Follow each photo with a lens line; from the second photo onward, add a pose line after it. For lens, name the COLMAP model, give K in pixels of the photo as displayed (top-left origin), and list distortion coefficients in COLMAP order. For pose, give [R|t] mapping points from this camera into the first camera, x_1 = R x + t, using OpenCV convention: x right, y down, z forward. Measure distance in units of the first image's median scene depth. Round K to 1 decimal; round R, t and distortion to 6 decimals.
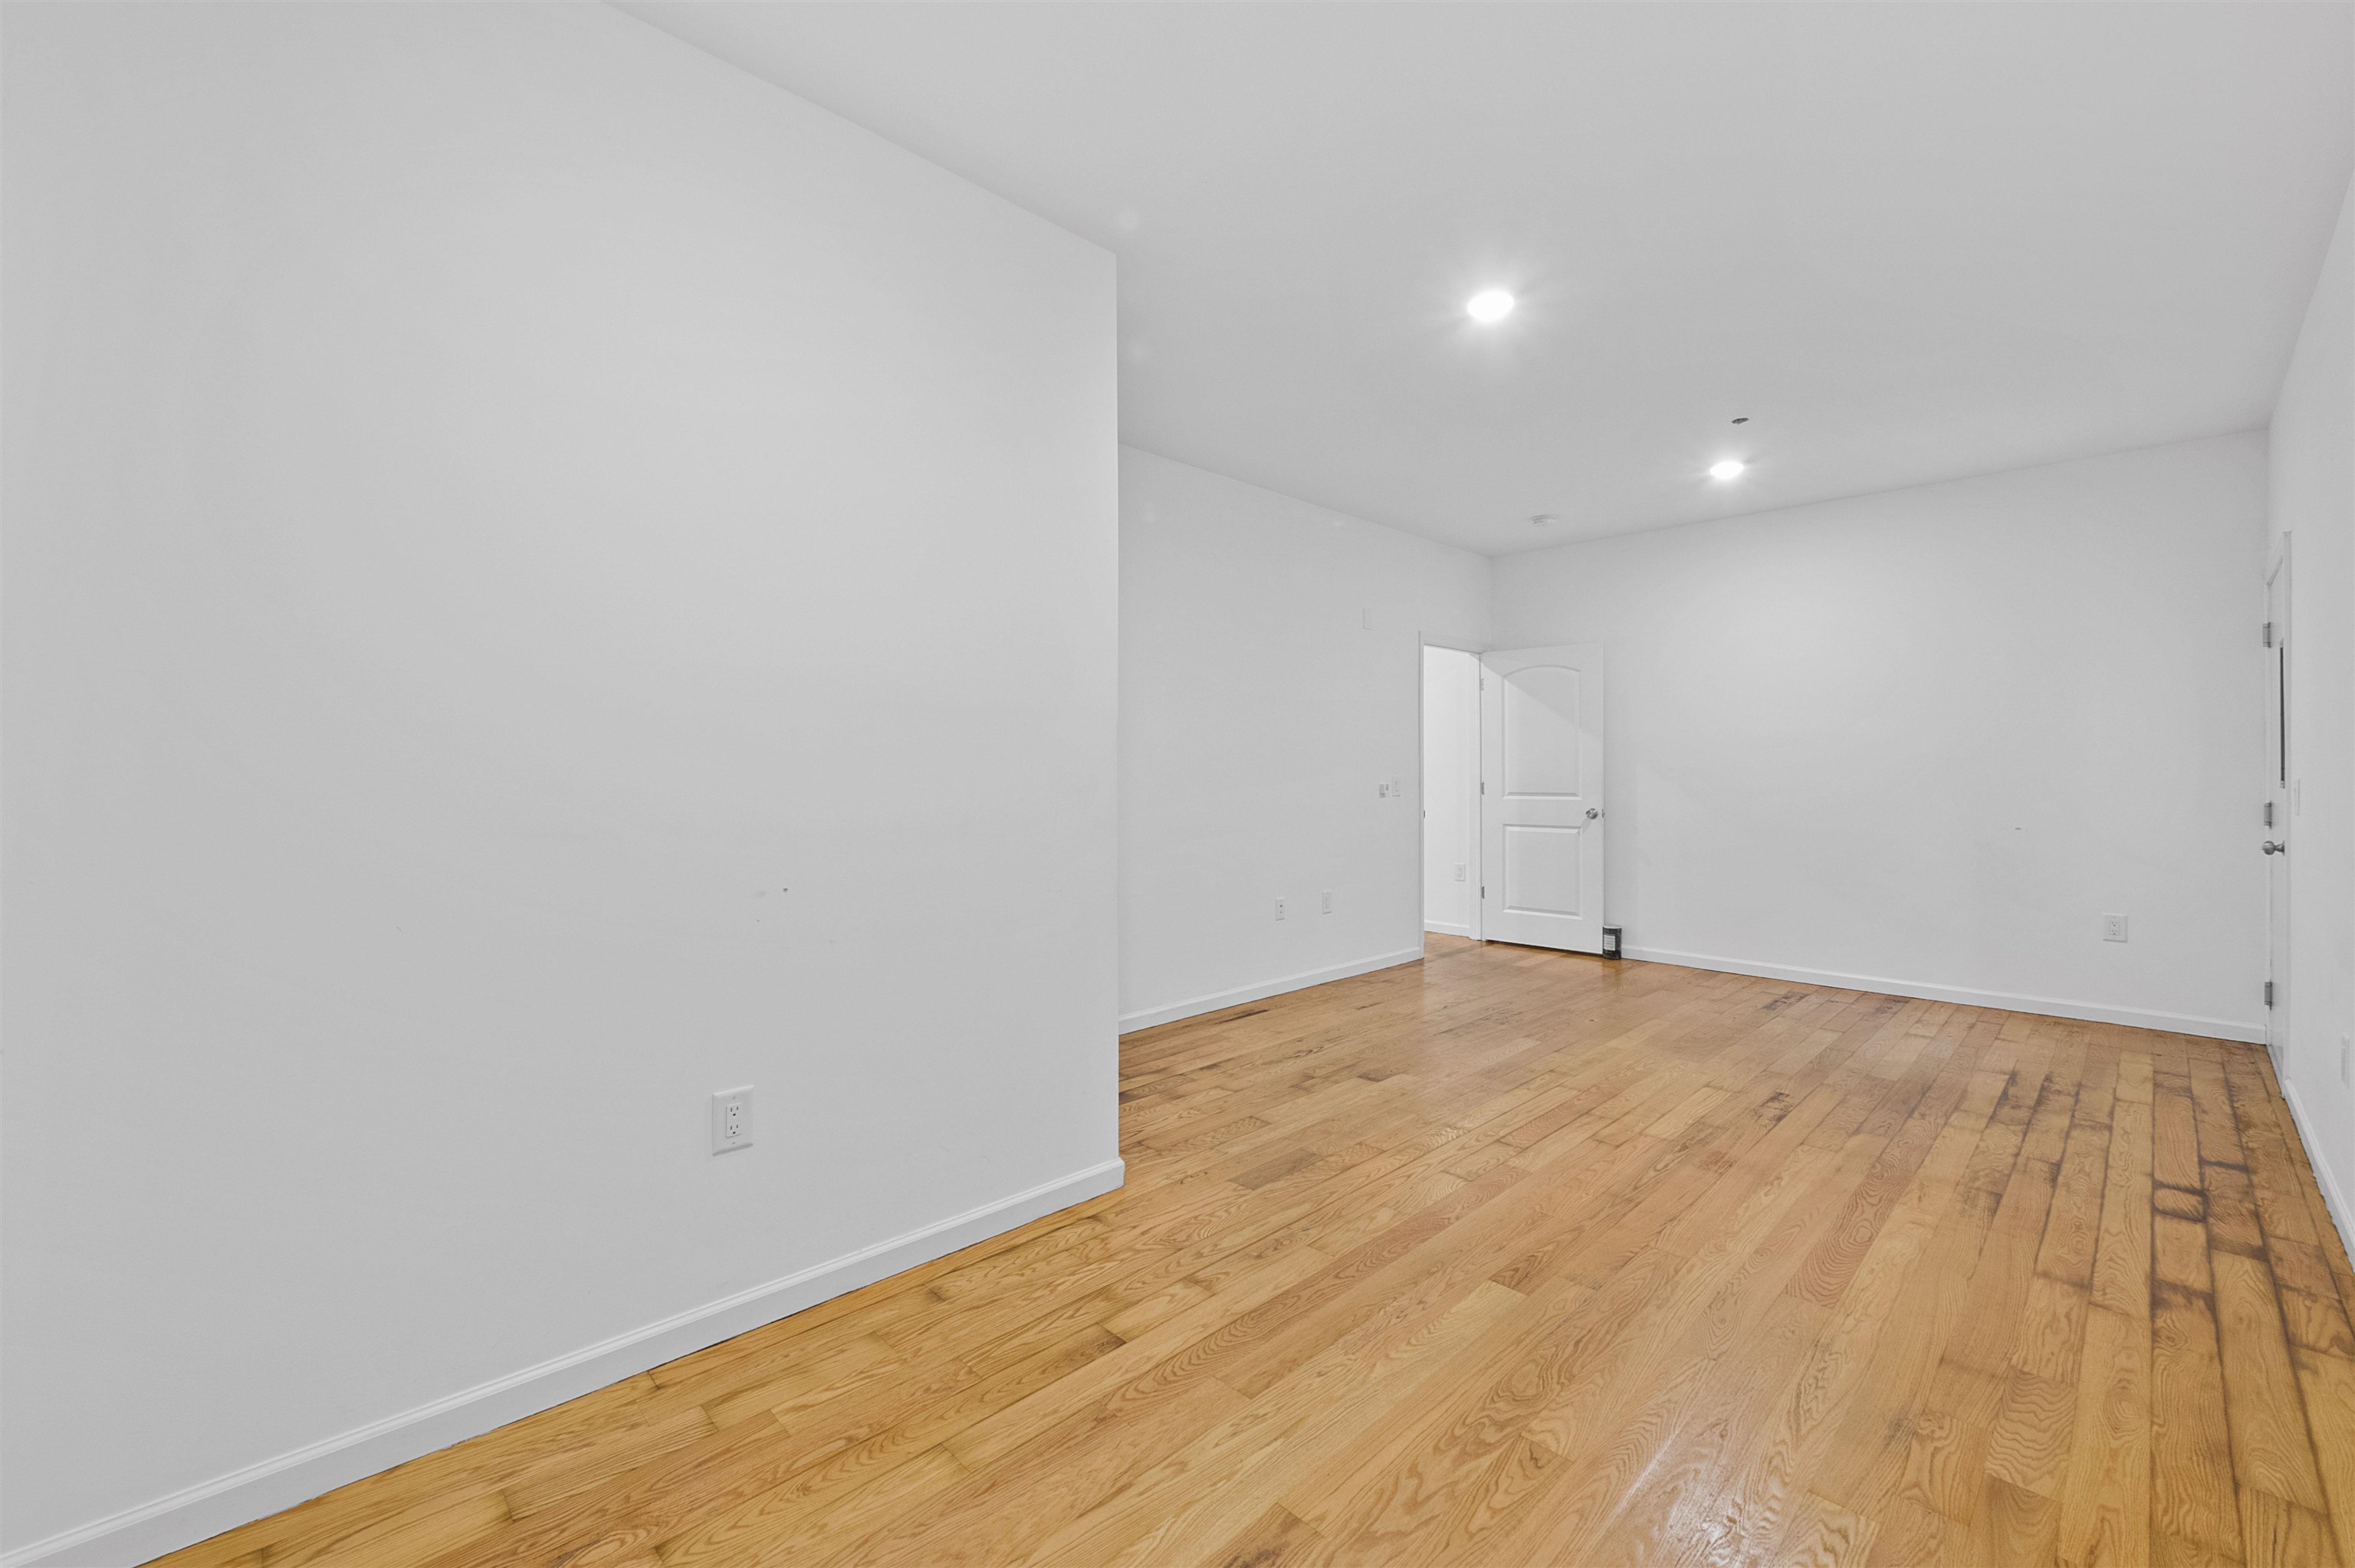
lens RADIAL K [[979.4, 0, 1167.8], [0, 979.4, 786.6], [0, 0, 1]] dist [-0.013338, 0.001131]
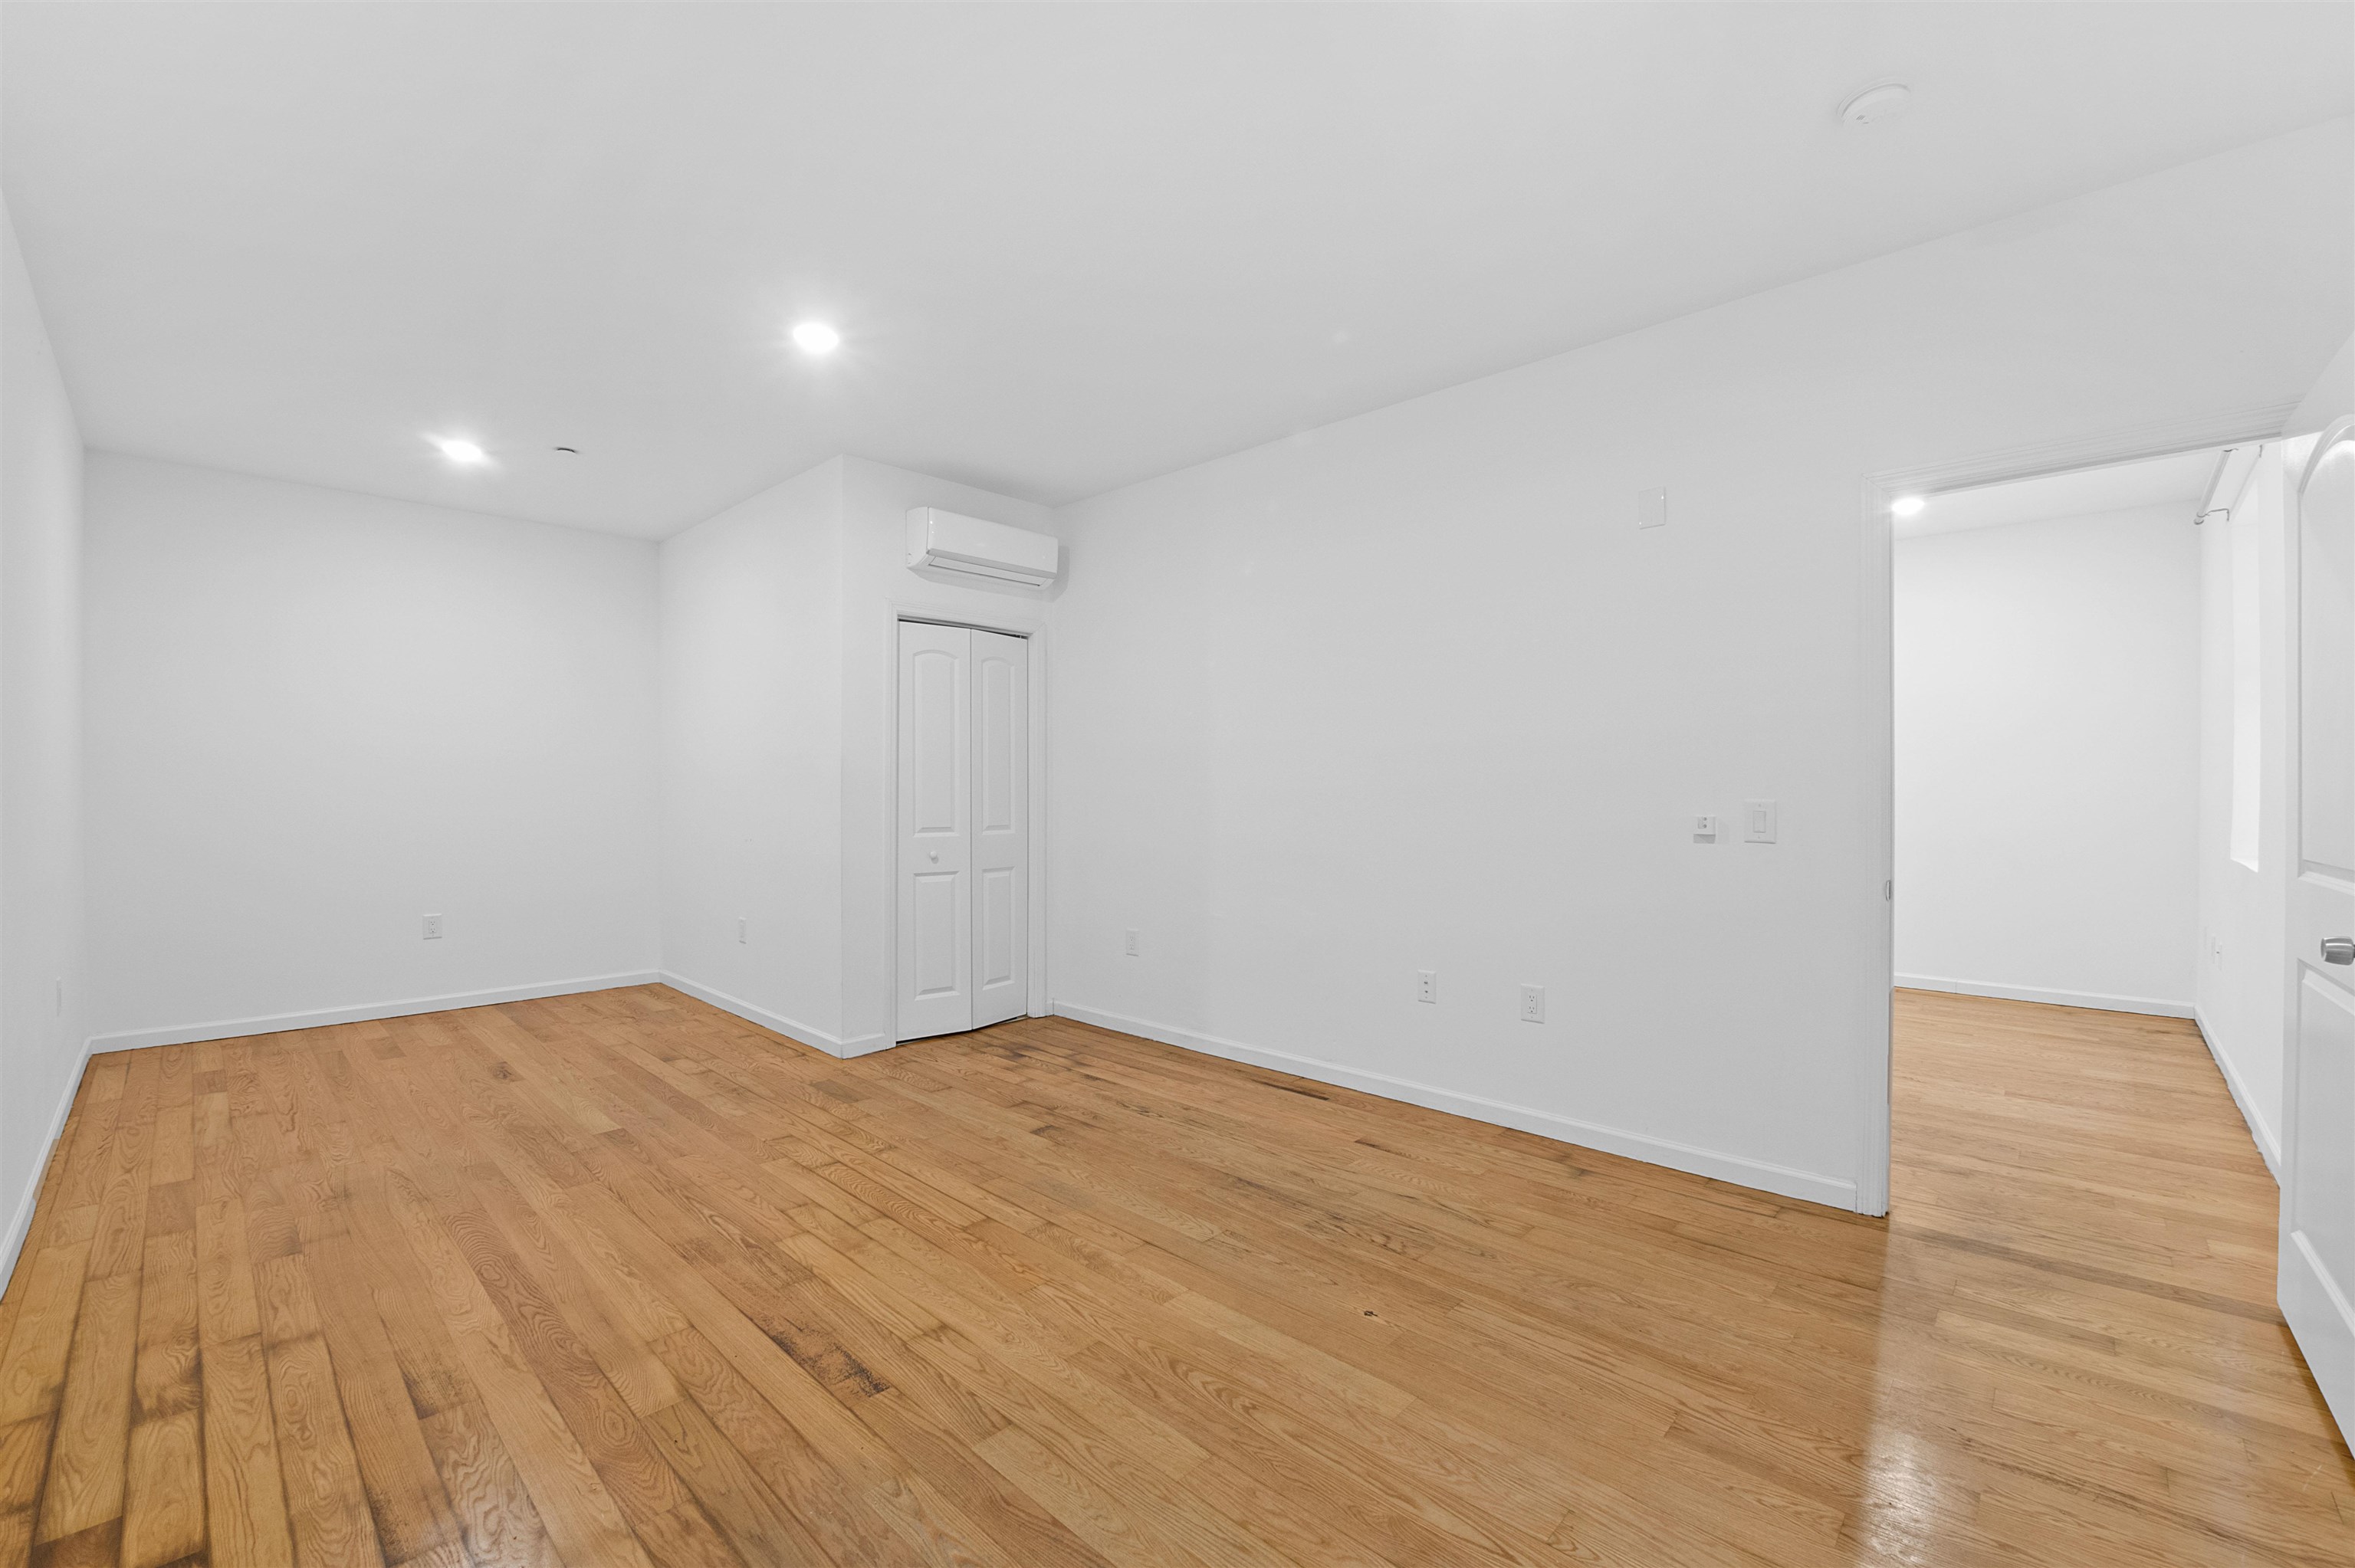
lens RADIAL K [[955.8, 0, 1177.5], [0, 955.8, 784.0], [0, 0, 1]] dist [-0.014704, -0.000105]
pose [[0.037405, -0.003660, -0.999293, 1.491133], [-0.014730, 0.999883, -0.004213, -0.039940], [0.999192, 0.014878, 0.037347, 1.445887]]
